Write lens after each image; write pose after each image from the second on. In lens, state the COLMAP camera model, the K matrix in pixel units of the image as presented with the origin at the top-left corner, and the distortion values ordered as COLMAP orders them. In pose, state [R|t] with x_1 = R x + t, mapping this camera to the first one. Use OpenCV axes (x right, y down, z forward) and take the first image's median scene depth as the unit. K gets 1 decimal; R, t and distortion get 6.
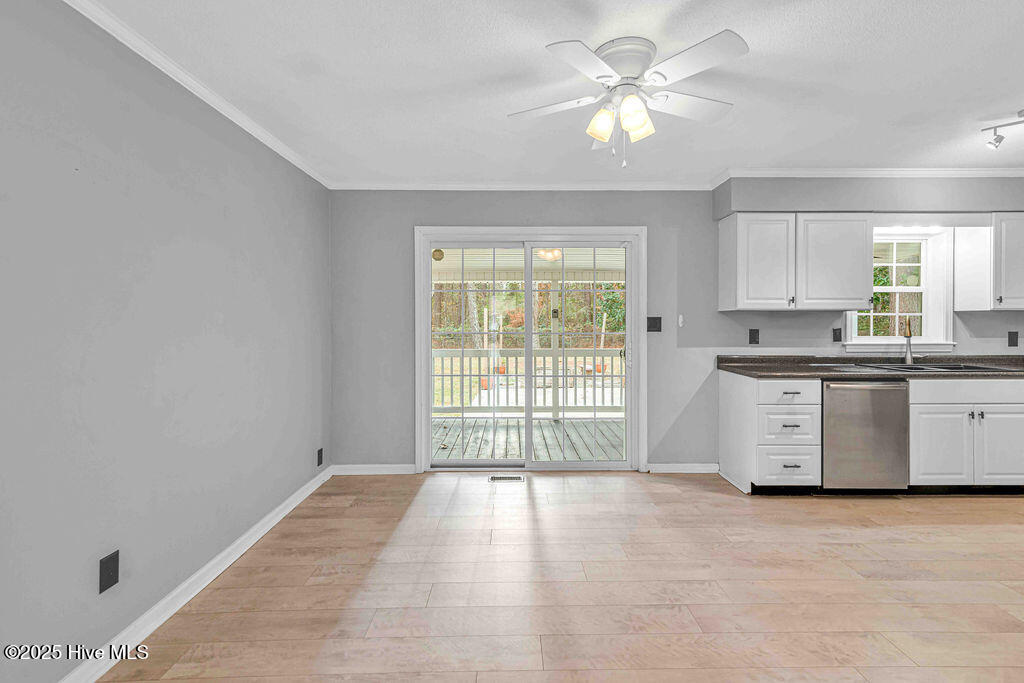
lens RADIAL K [[490.2, 0, 510.4], [0, 490.2, 318.8], [0, 0, 1]] dist [0.000156, -0.000238]
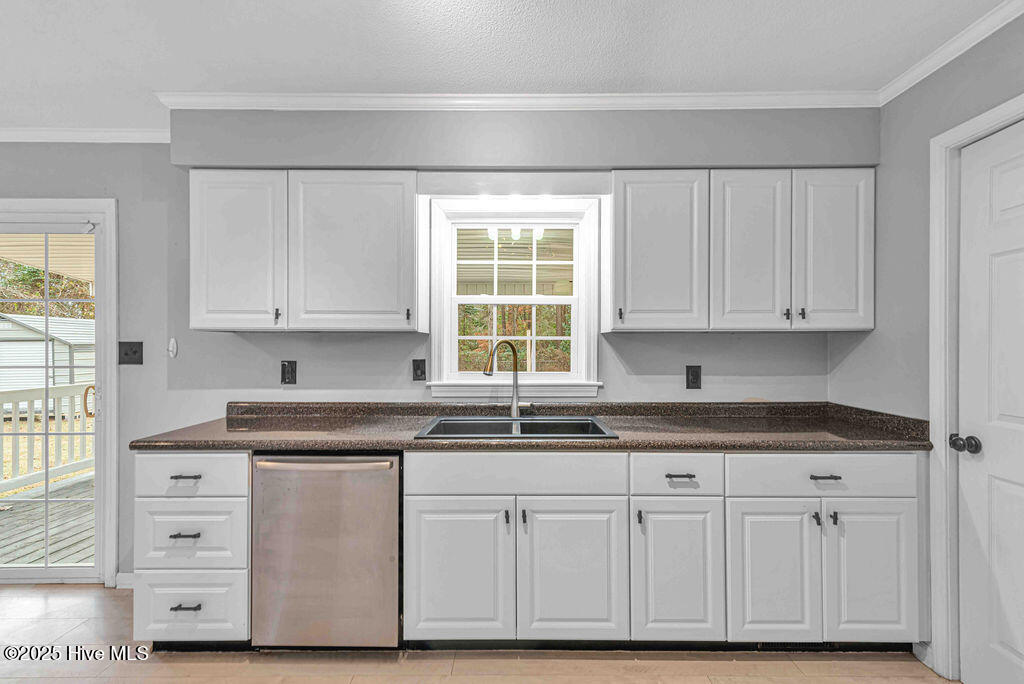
lens RADIAL K [[492.8, 0, 515.0], [0, 492.8, 335.6], [0, 0, 1]] dist [0.016455, 0.000032]
pose [[0.999985, 0.002035, -0.005026, 0.802269], [-0.002076, 0.999965, -0.008155, -0.006868], [0.005009, 0.008166, 0.999954, 0.358858]]
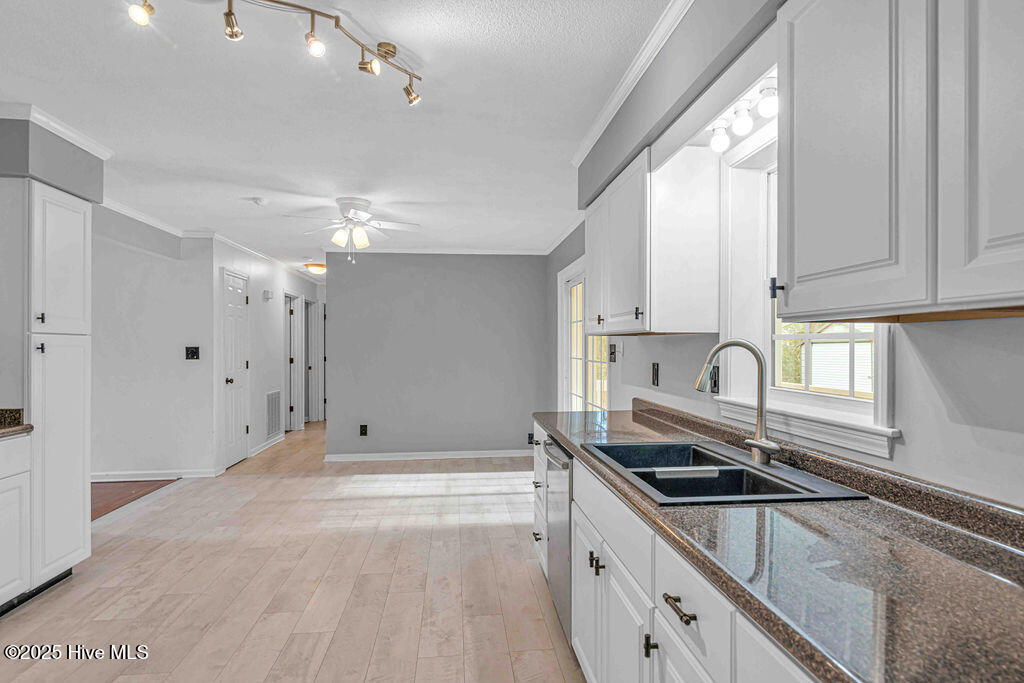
lens RADIAL K [[546.9, 0, 512.0], [0, 546.9, 341.5], [0, 0, 1]] dist [0.000277, 0.000162]
pose [[0.109287, -0.005725, -0.993994, 1.222547], [-0.009113, 0.999936, -0.006761, -0.001200], [0.993968, 0.009797, 0.109228, 0.732318]]
